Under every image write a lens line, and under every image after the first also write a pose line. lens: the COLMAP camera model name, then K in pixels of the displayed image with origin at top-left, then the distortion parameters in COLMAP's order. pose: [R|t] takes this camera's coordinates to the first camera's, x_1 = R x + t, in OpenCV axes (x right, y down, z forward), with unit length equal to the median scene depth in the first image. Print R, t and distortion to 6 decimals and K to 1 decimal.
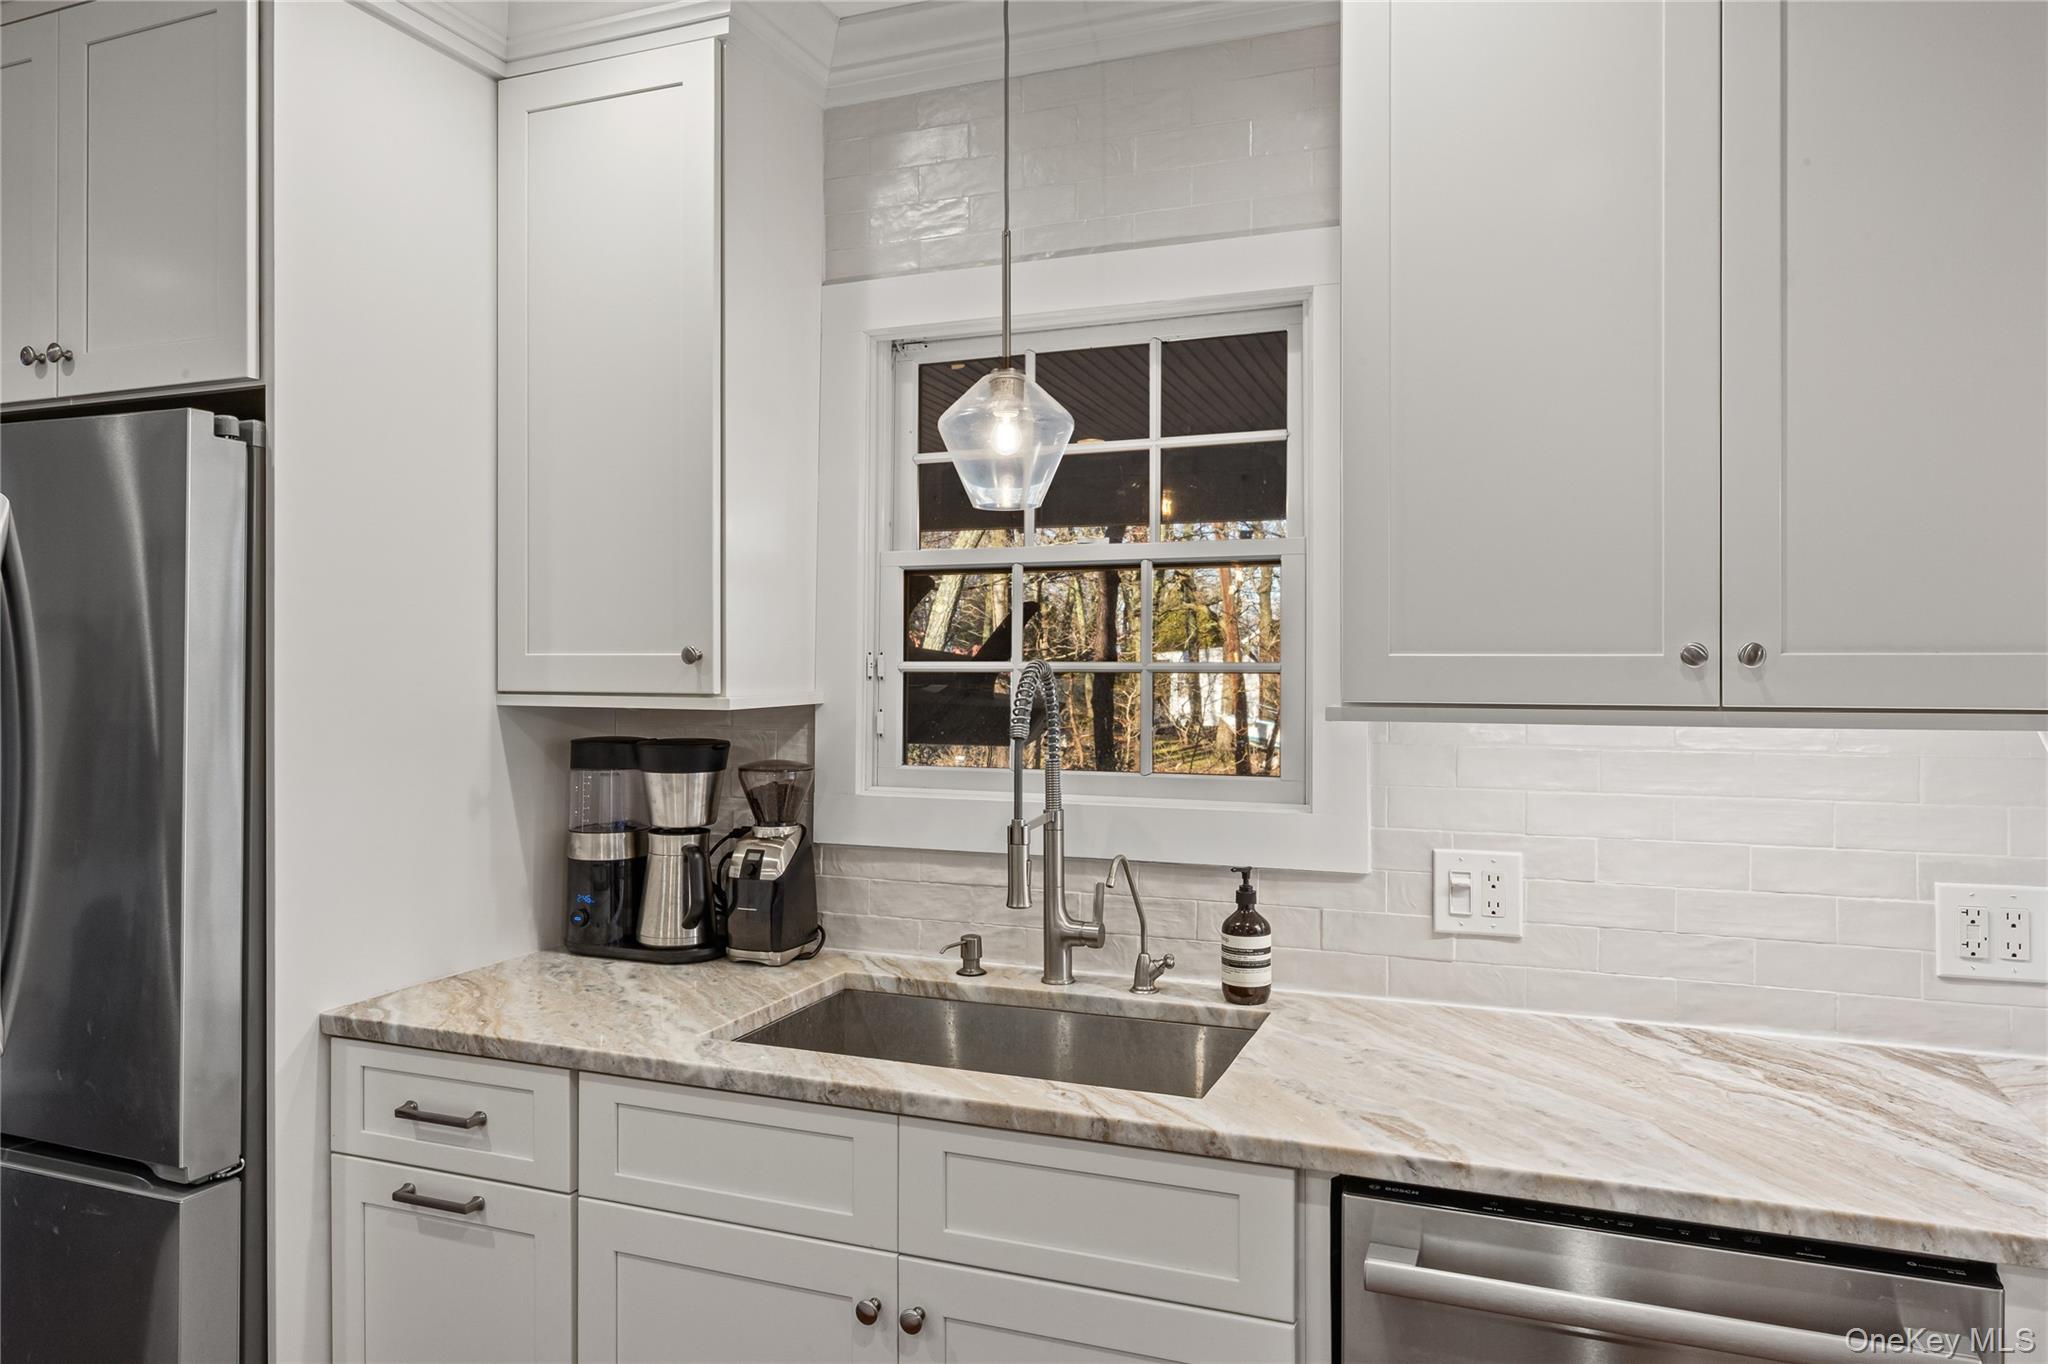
lens RADIAL K [[1359.6, 0, 1017.4], [0, 1359.6, 654.2], [0, 0, 1]] dist [0.000402, -0.000038]
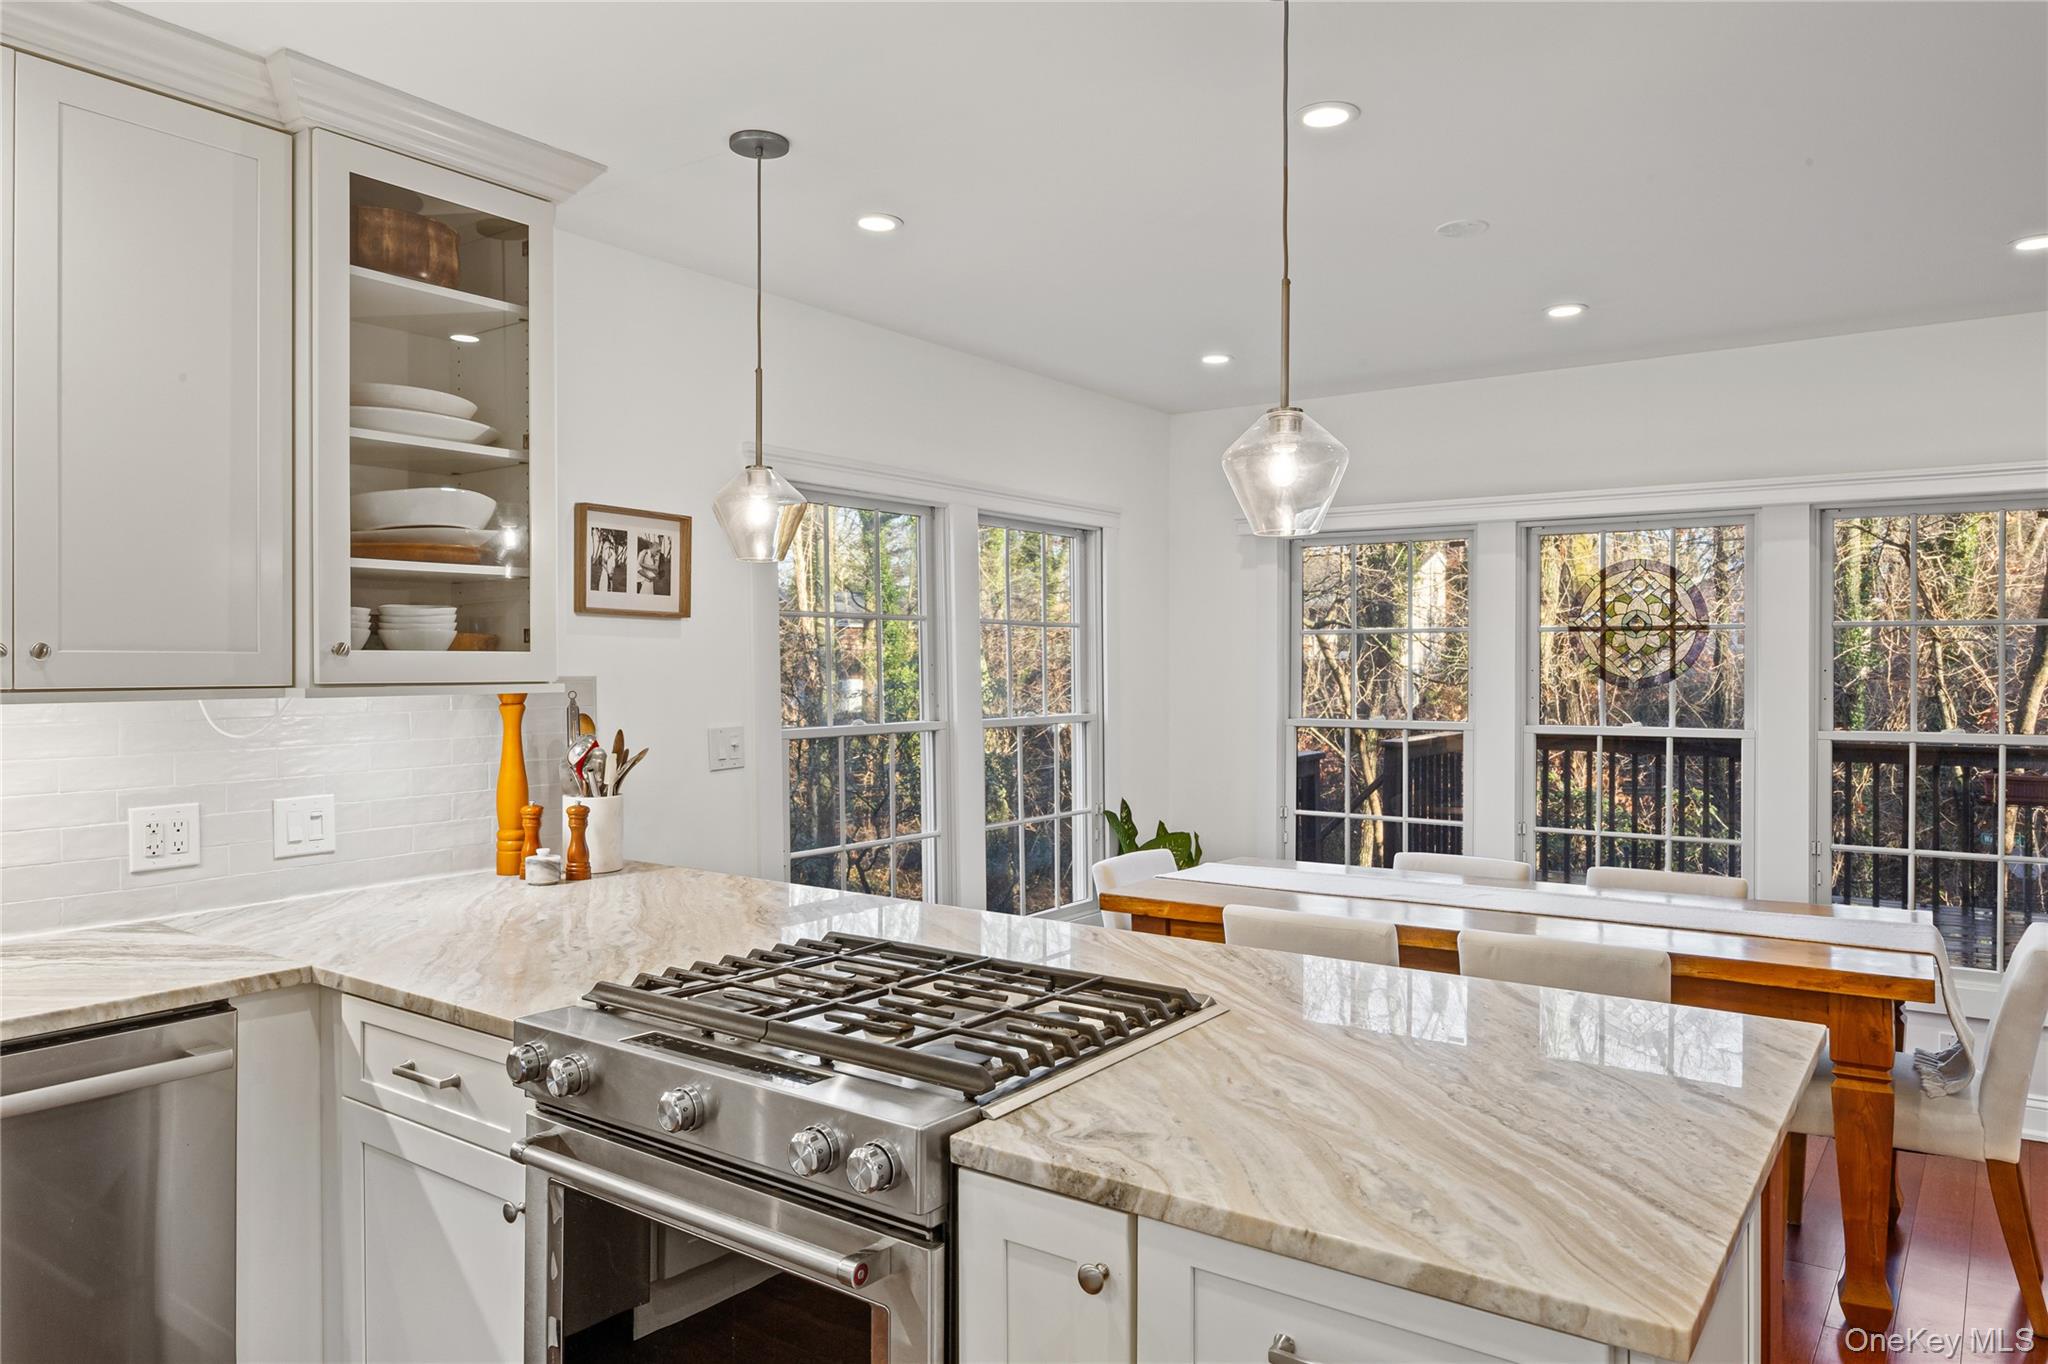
lens RADIAL K [[1359.6, 0, 1022.1], [0, 1359.6, 670.2], [0, 0, 1]] dist [0.000402, -0.000038]
pose [[0.241794, -0.002249, 0.970325, -0.471788], [-0.001338, 0.999996, 0.002651, 0.012202], [-0.970327, -0.001940, 0.241790, -0.264455]]
